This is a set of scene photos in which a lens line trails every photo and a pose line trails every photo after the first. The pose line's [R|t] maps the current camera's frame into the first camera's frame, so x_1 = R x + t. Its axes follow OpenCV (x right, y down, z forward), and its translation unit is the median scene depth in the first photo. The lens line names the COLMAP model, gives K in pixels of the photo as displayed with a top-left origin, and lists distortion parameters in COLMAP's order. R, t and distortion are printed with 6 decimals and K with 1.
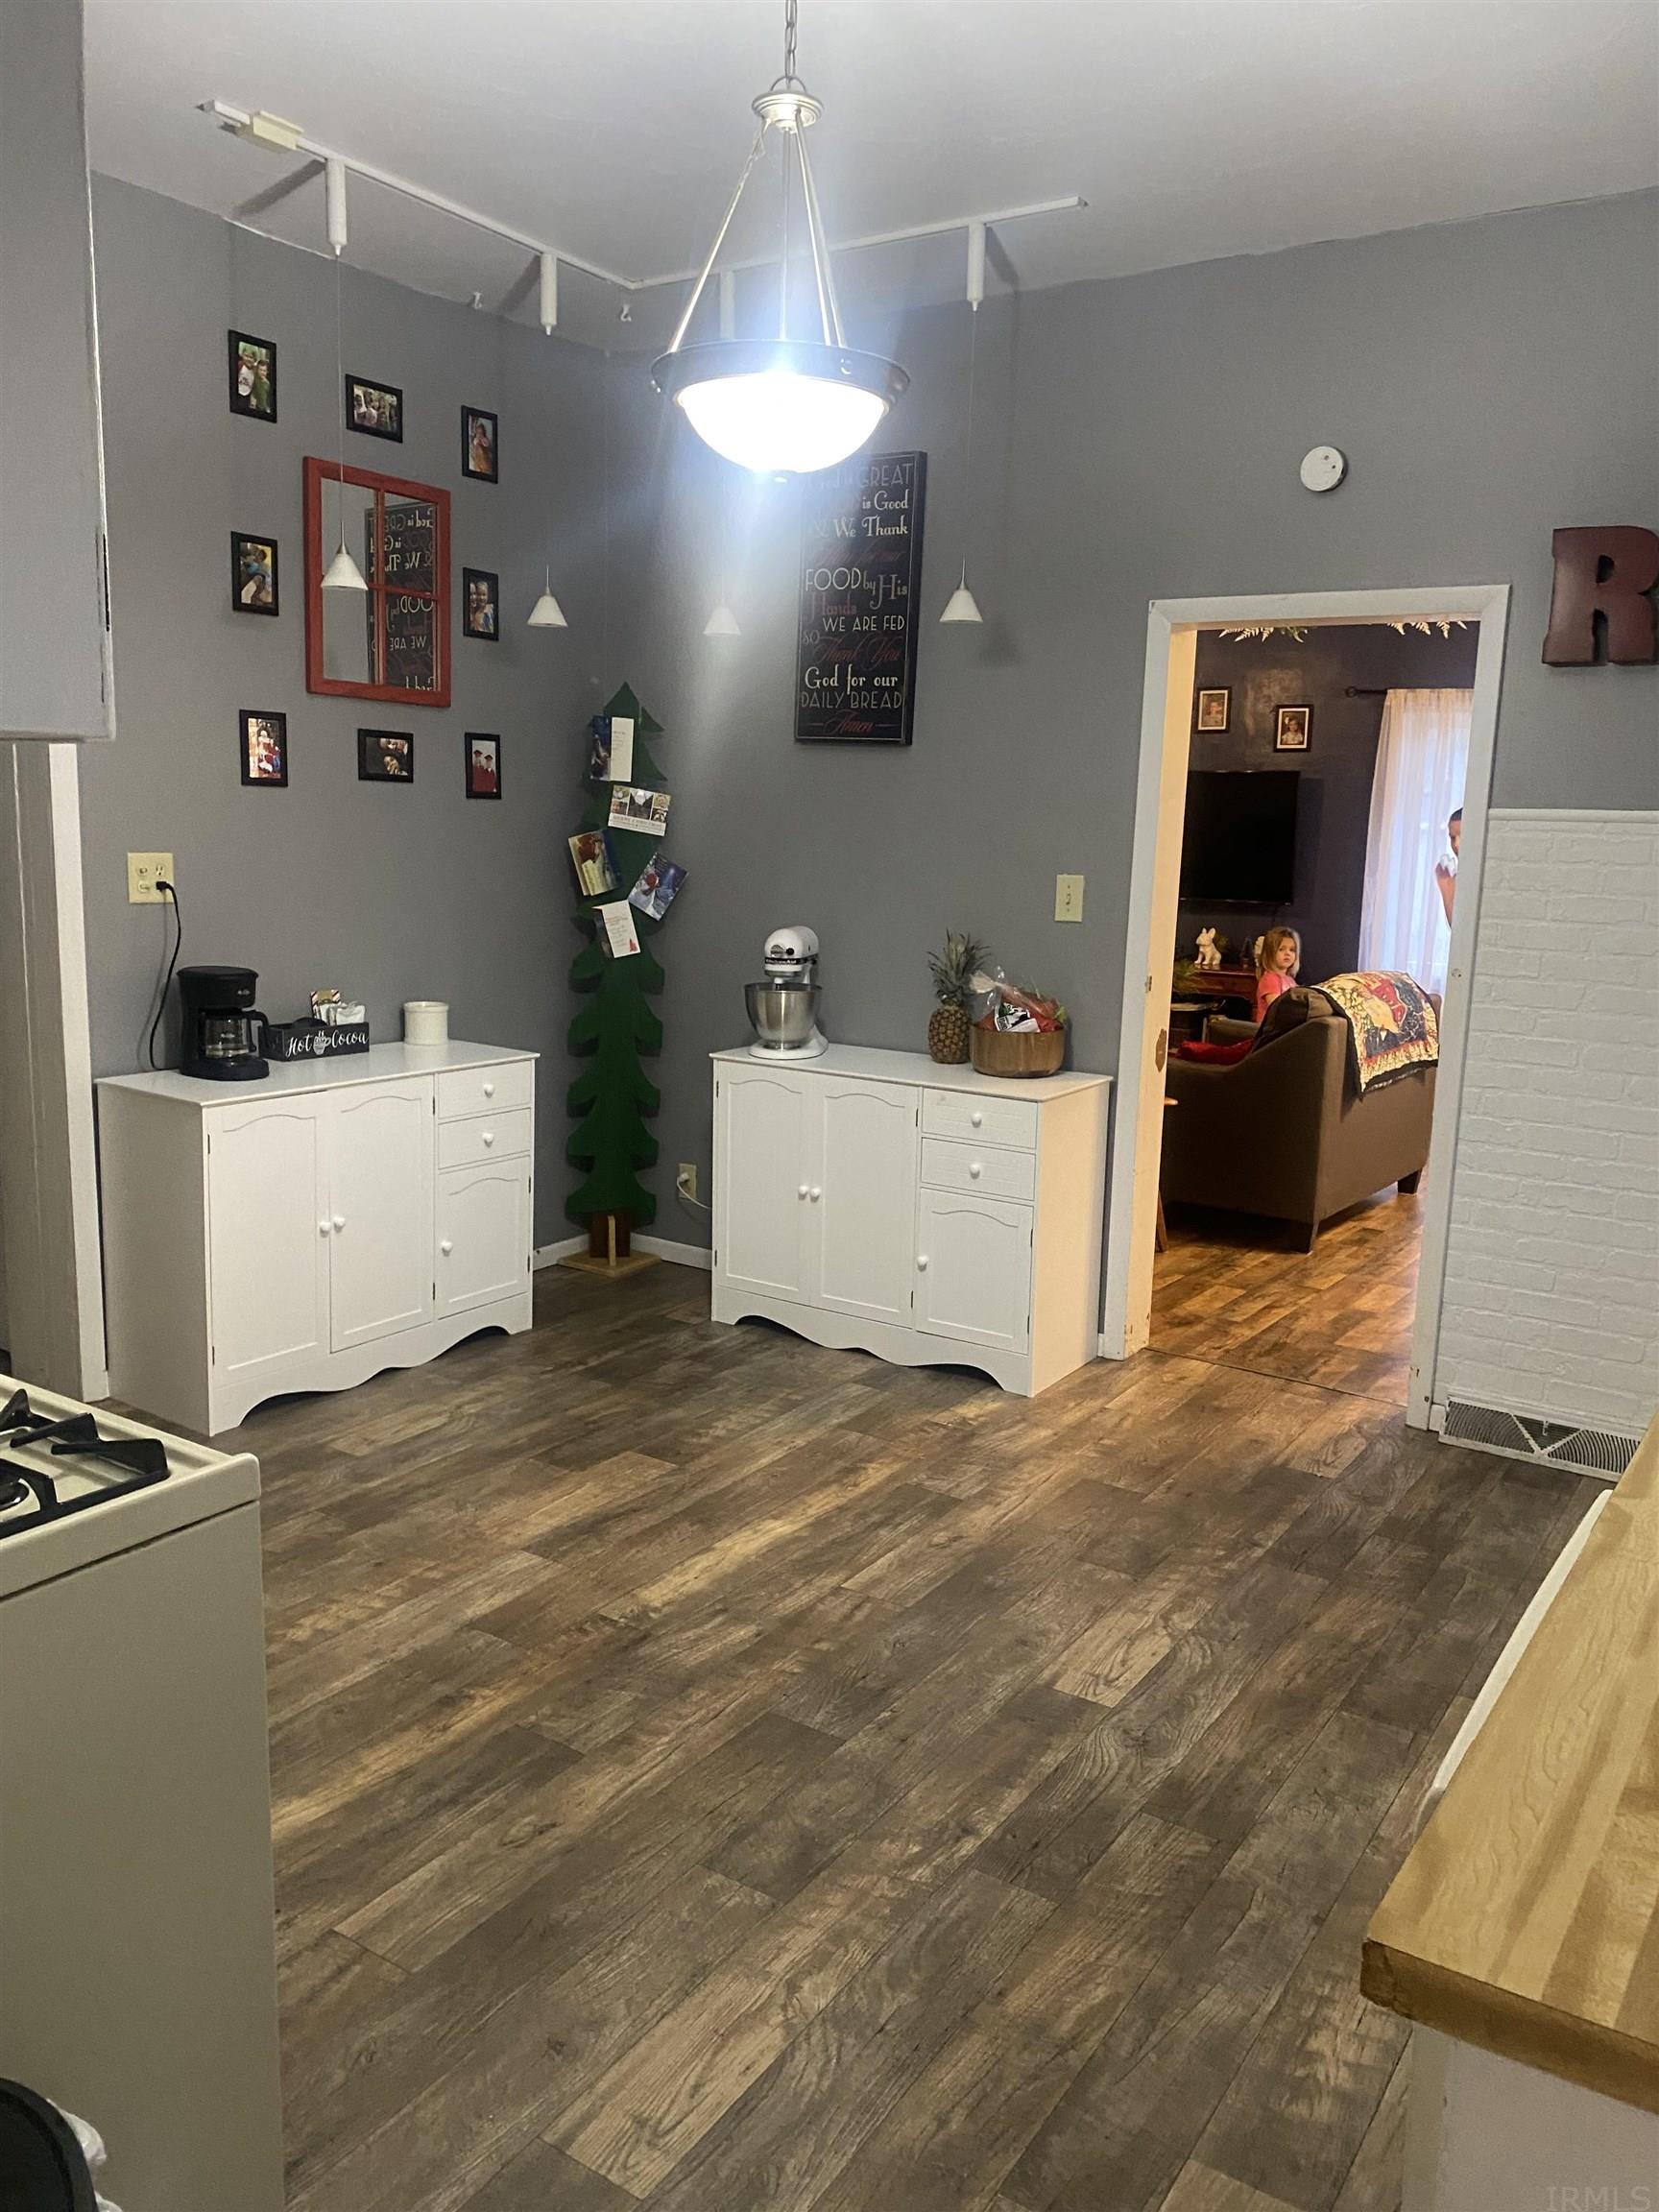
lens RADIAL K [[1672.0, 0, 842.2], [0, 1672.0, 1099.0], [0, 0, 1]] dist [0.058675, -0.065947]
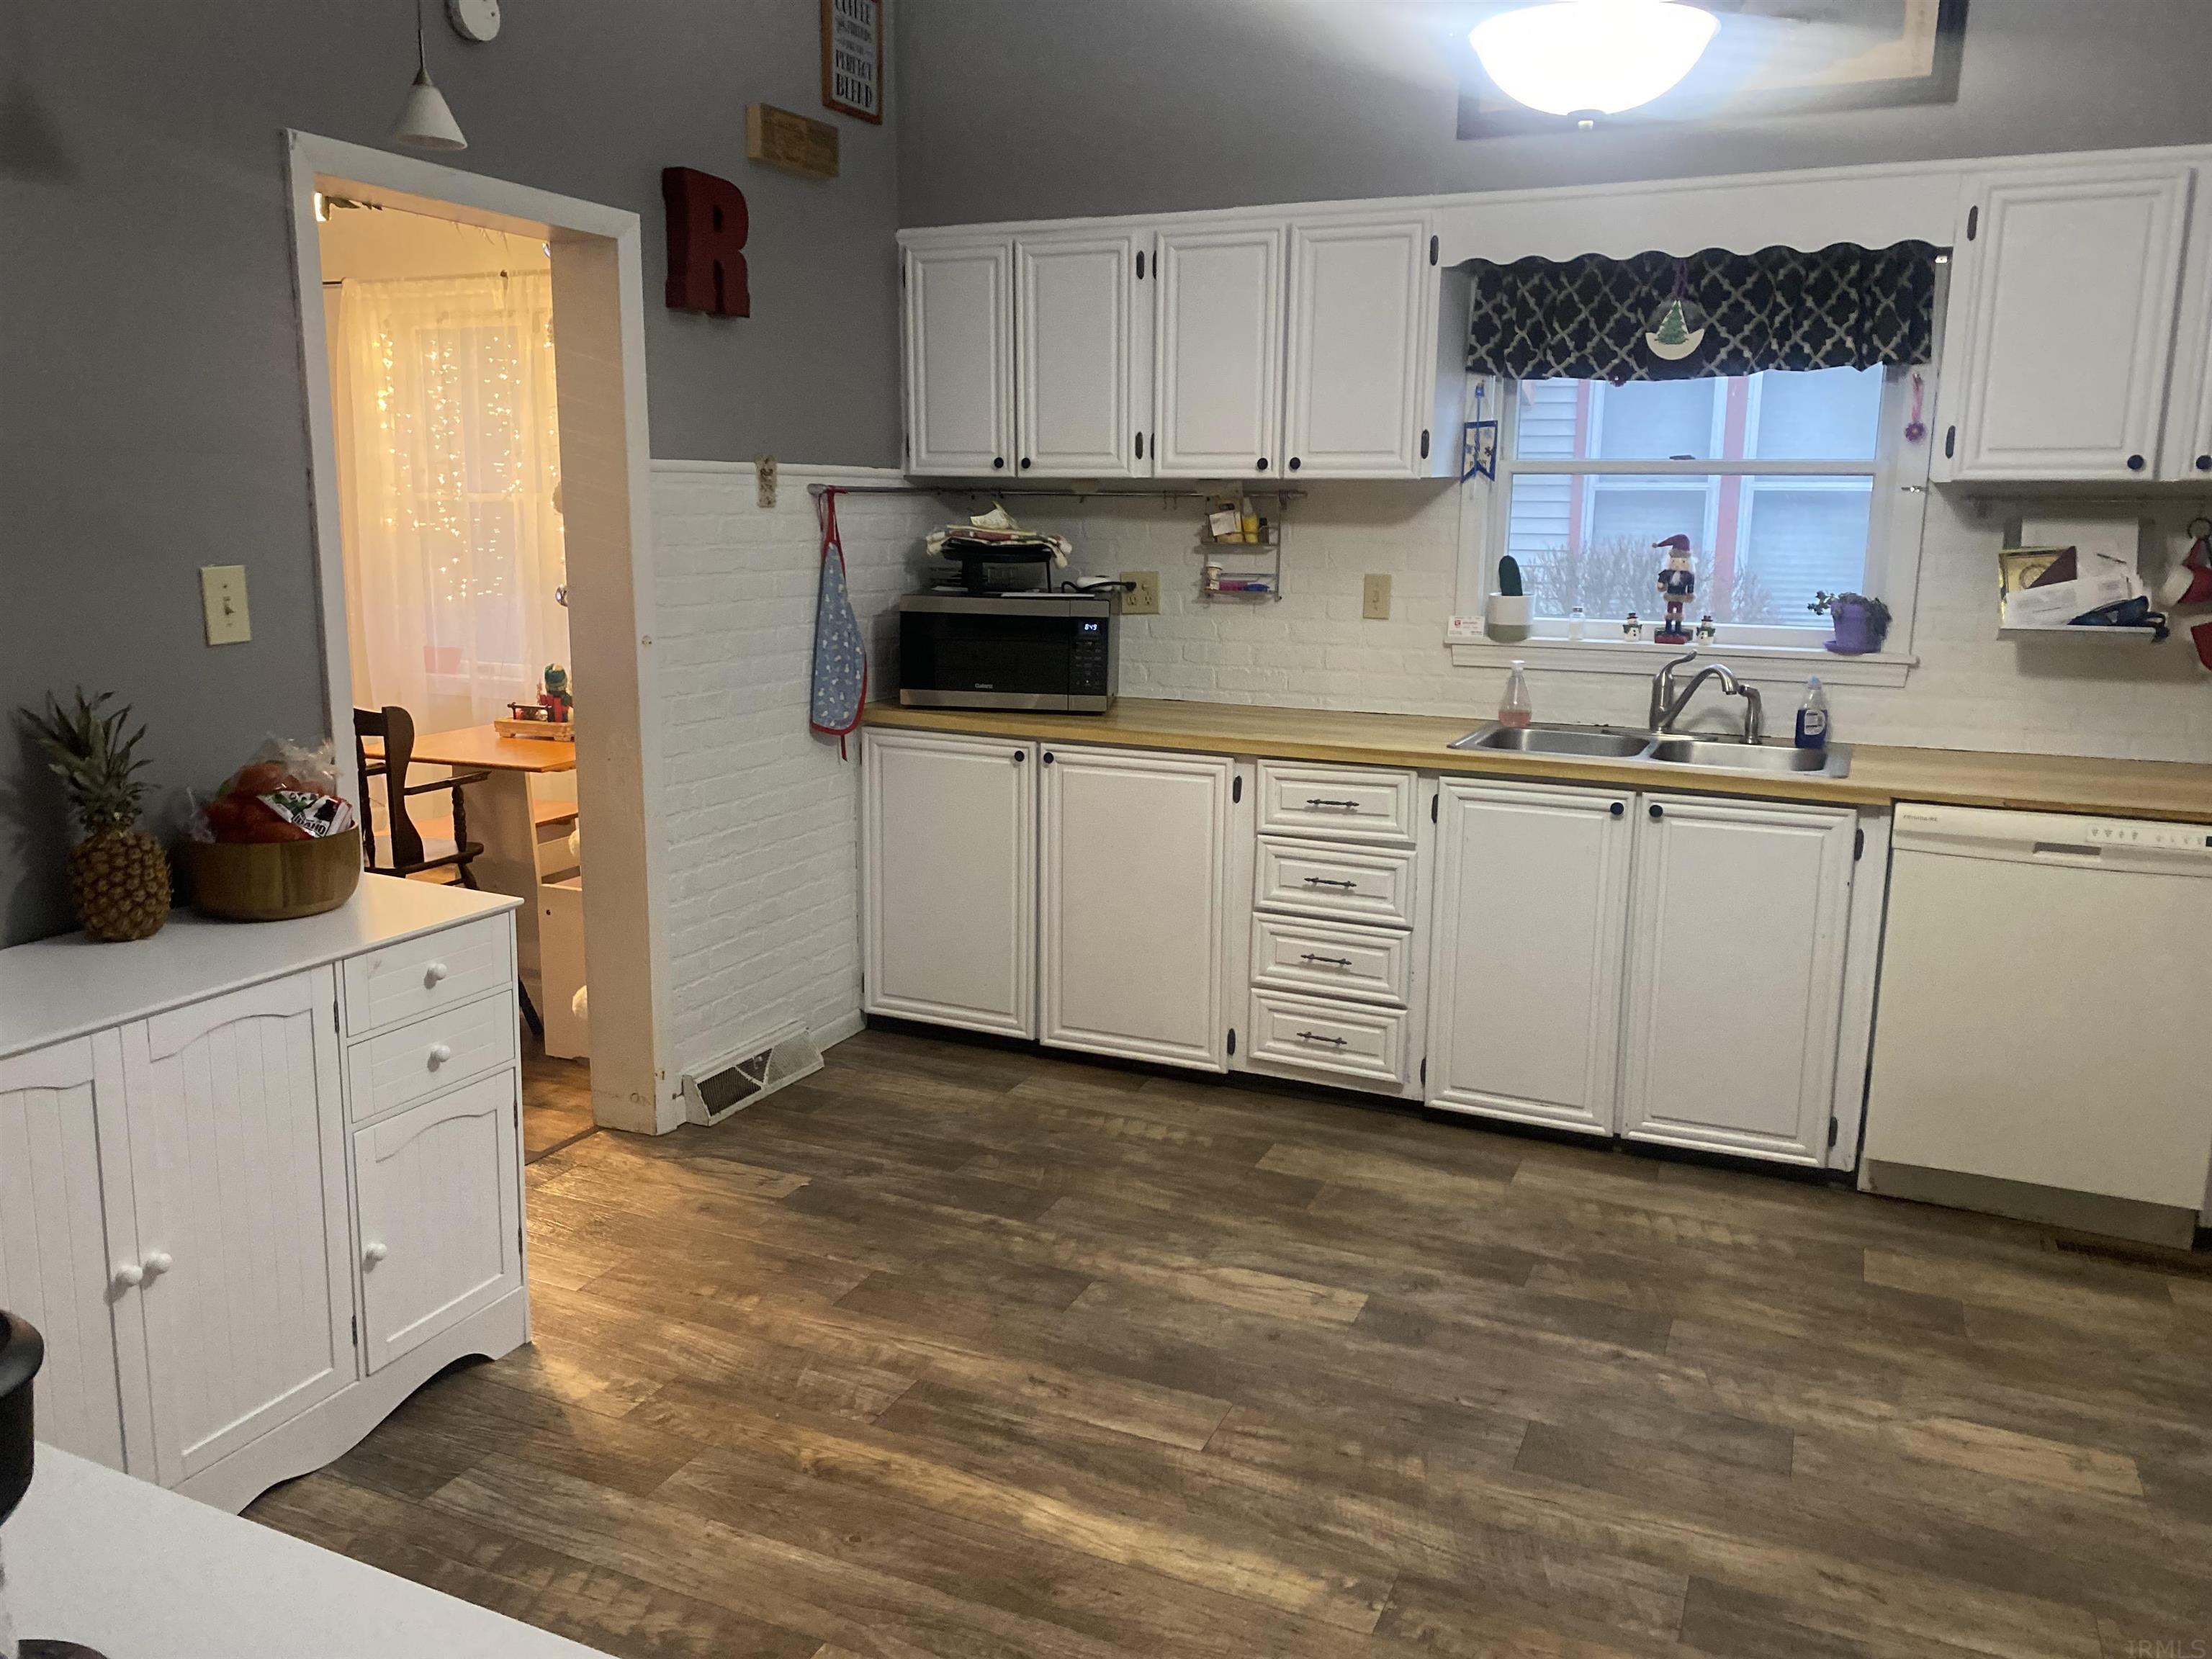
lens RADIAL K [[1672.0, 0, 1118.3], [0, 1672.0, 827.6], [0, 0, 1]] dist [0.058675, -0.065947]
pose [[-0.153414, -0.230545, 0.960892, -0.702589], [0.150332, 0.955639, 0.253287, -0.207701], [-0.976660, 0.183311, -0.111950, 1.068336]]
